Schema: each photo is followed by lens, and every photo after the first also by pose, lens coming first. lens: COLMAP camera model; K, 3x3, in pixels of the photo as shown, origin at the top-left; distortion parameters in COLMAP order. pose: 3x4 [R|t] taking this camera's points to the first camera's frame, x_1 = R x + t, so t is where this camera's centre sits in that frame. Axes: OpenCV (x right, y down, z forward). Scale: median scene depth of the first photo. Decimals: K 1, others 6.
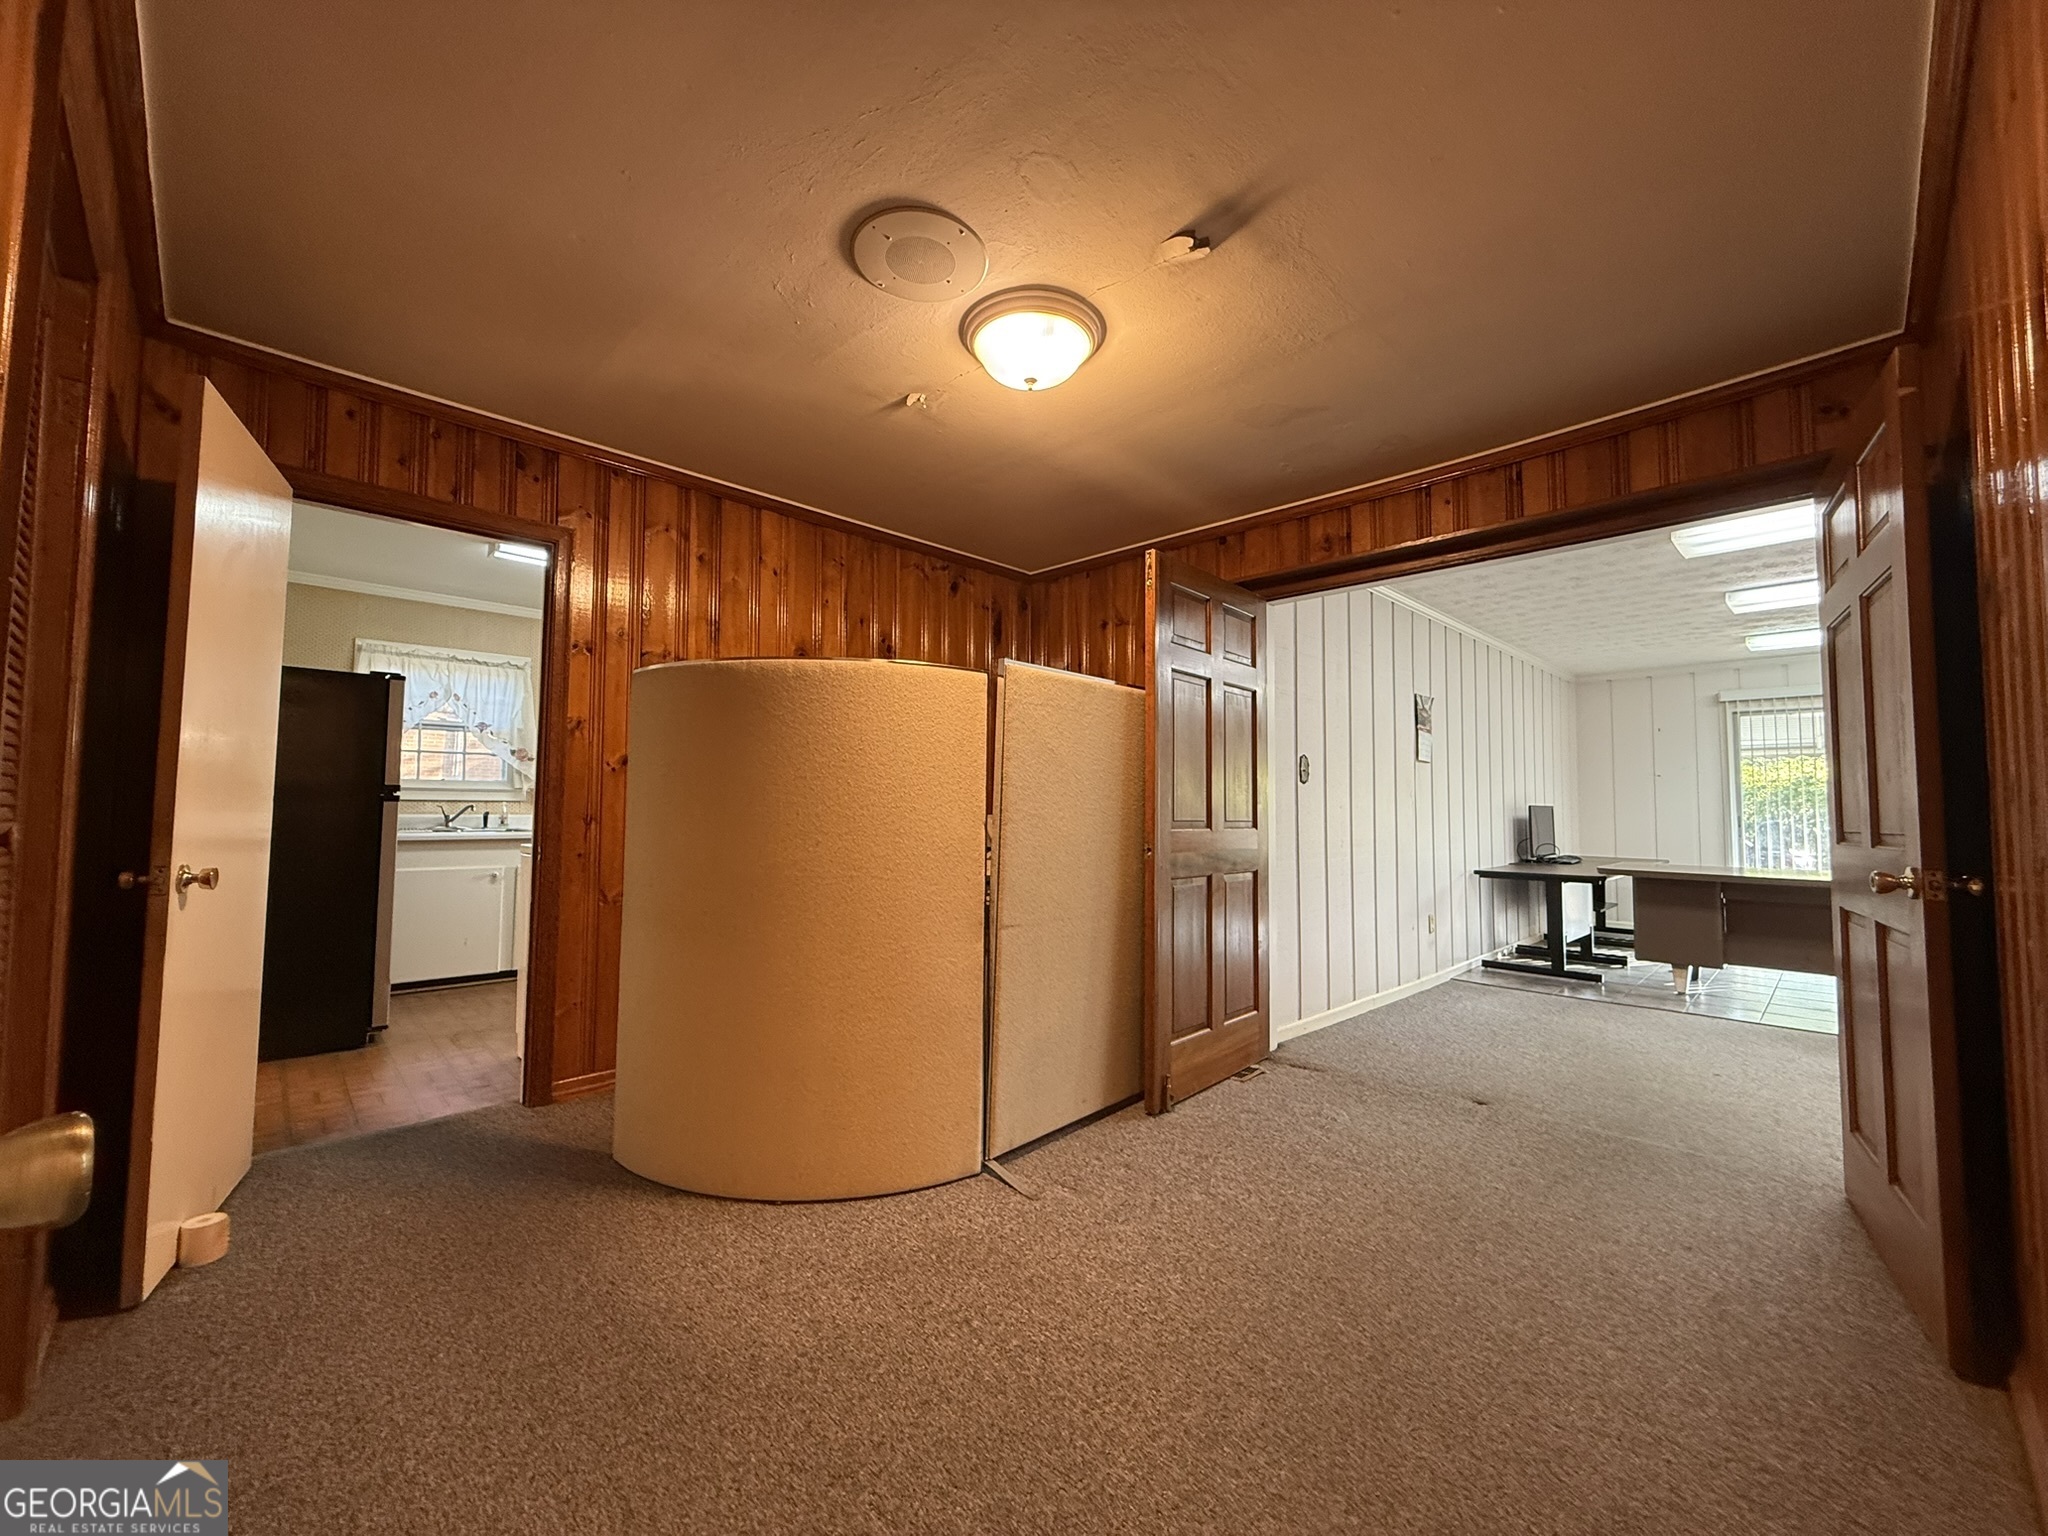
lens RADIAL K [[814.3, 0, 1024.5], [0, 814.3, 771.2], [0, 0, 1]] dist [-0.000861, 0.000294]
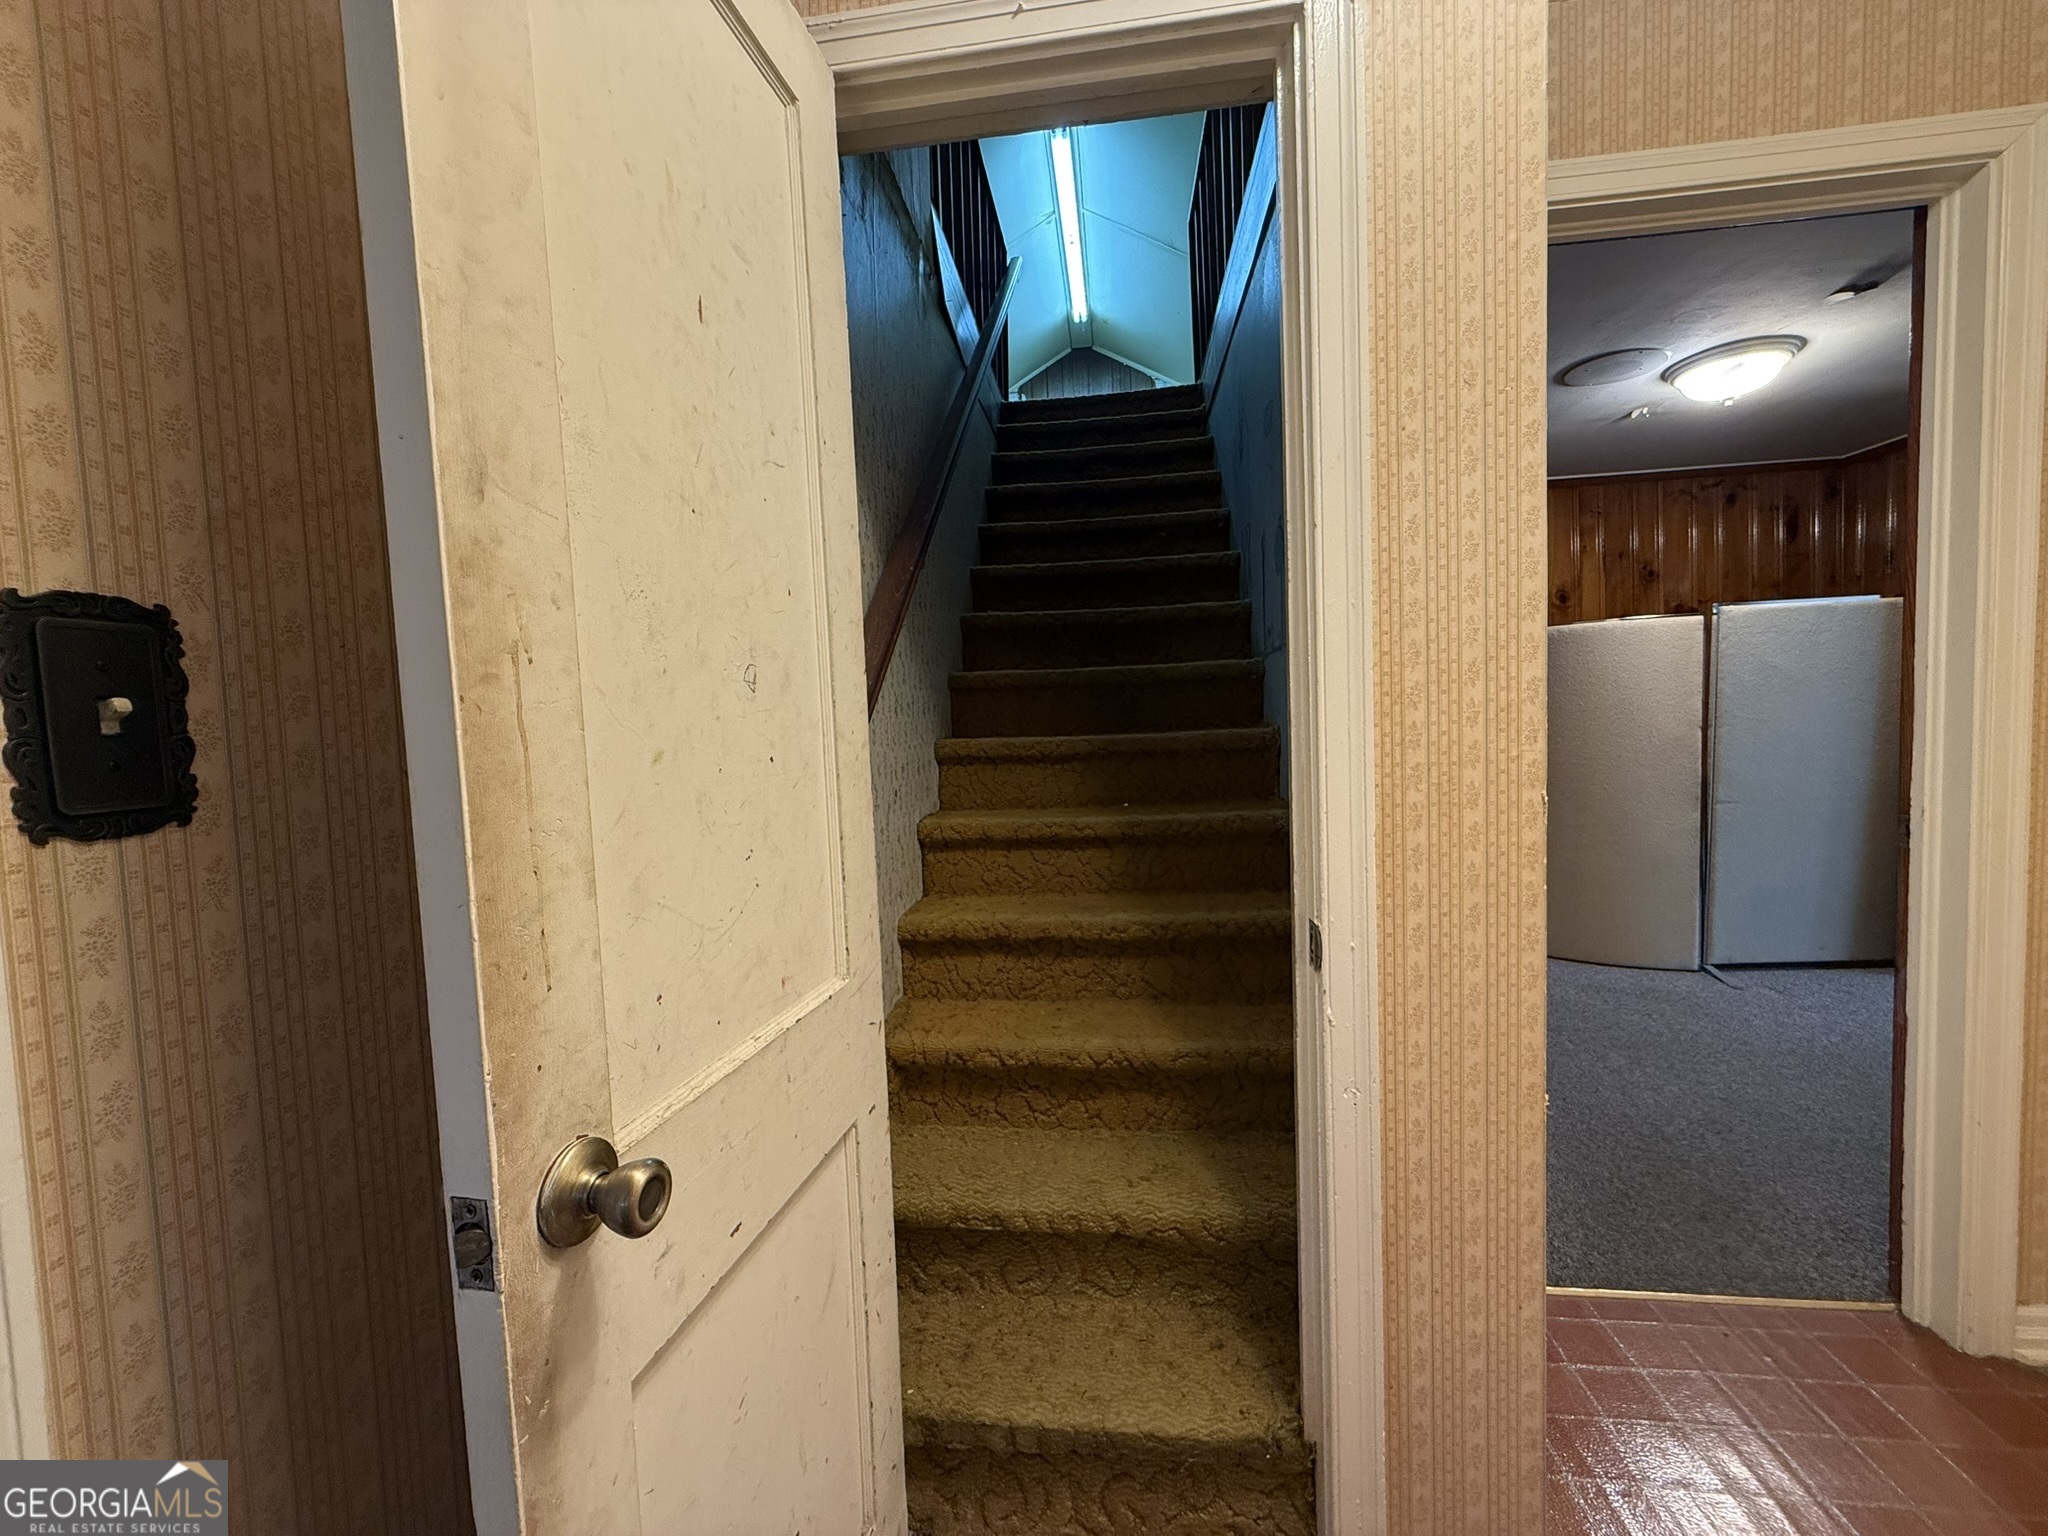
lens RADIAL K [[814.3, 0, 1015.4], [0, 814.3, 765.6], [0, 0, 1]] dist [-0.000861, 0.000294]
pose [[0.612439, 0.013137, -0.790409, 0.330621], [0.085091, 0.992957, 0.082435, -0.082484], [0.785925, -0.117743, 0.607008, -0.752337]]
